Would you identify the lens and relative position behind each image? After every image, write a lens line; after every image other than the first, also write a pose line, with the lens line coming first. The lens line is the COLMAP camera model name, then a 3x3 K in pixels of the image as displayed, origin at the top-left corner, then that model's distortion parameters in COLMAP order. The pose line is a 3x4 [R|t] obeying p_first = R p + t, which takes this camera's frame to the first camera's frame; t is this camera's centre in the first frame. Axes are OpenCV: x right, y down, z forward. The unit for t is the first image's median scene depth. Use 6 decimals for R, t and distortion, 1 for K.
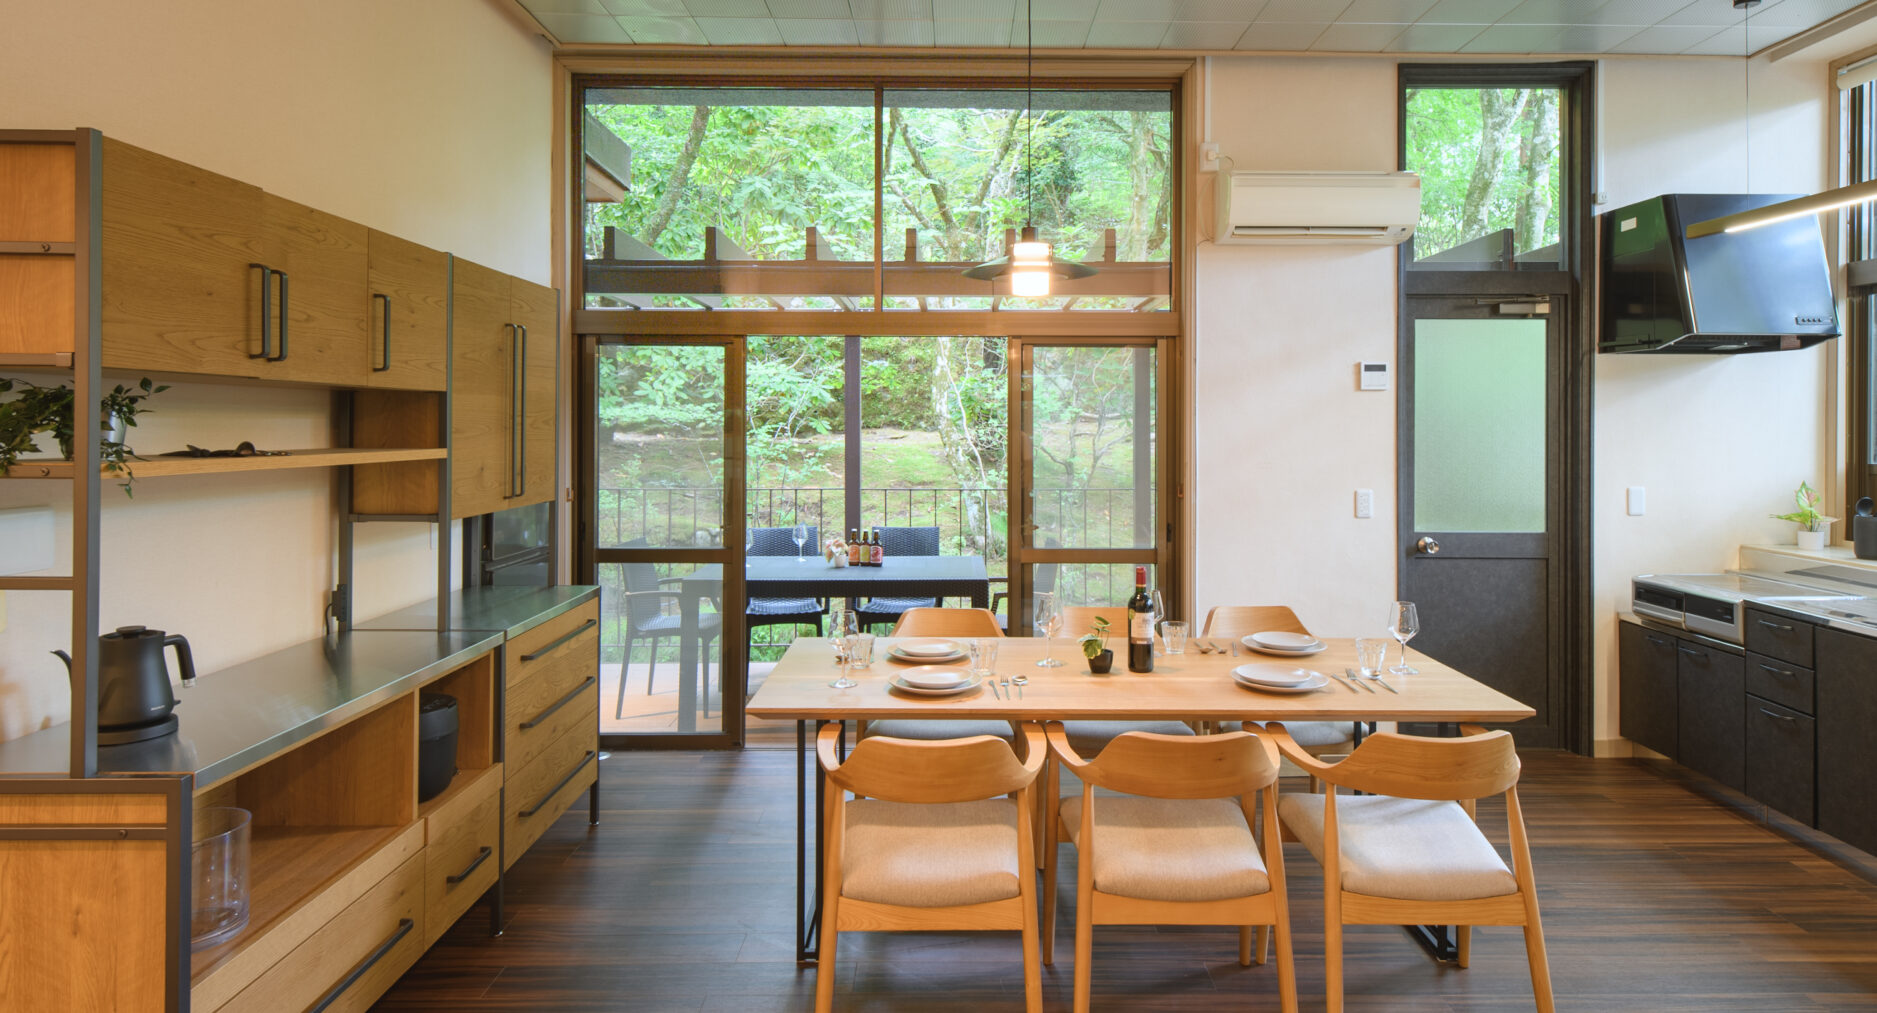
lens RADIAL K [[1017.3, 0, 963.9], [0, 1017.3, 417.8], [0, 0, 1]] dist [0.001843, -0.003442]
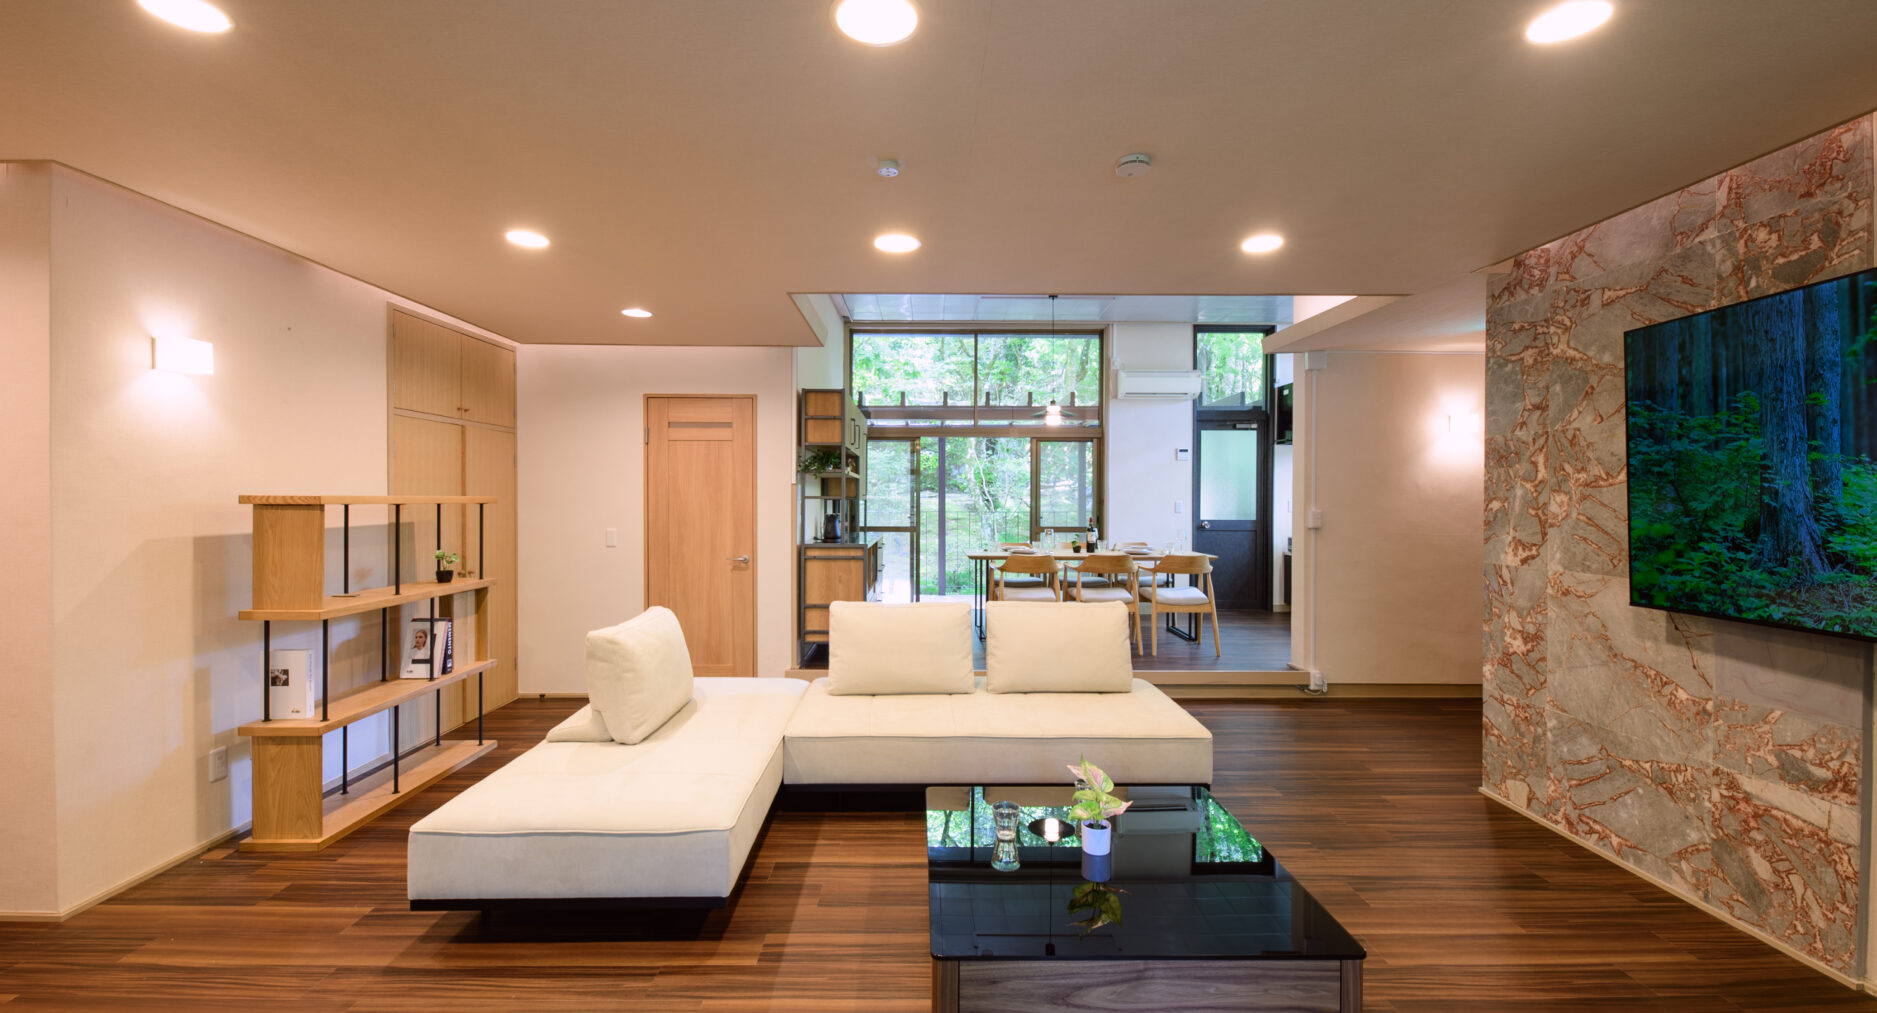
lens RADIAL K [[750.6, 0, 929.0], [0, 750.6, 506.0], [0, 0, 1]] dist [0.015684, -0.009005]
pose [[0.999982, 0.000015, -0.005925, -0.188535], [0.000052, 0.999936, 0.011355, 0.061702], [0.005925, -0.011355, 0.999918, -0.788623]]
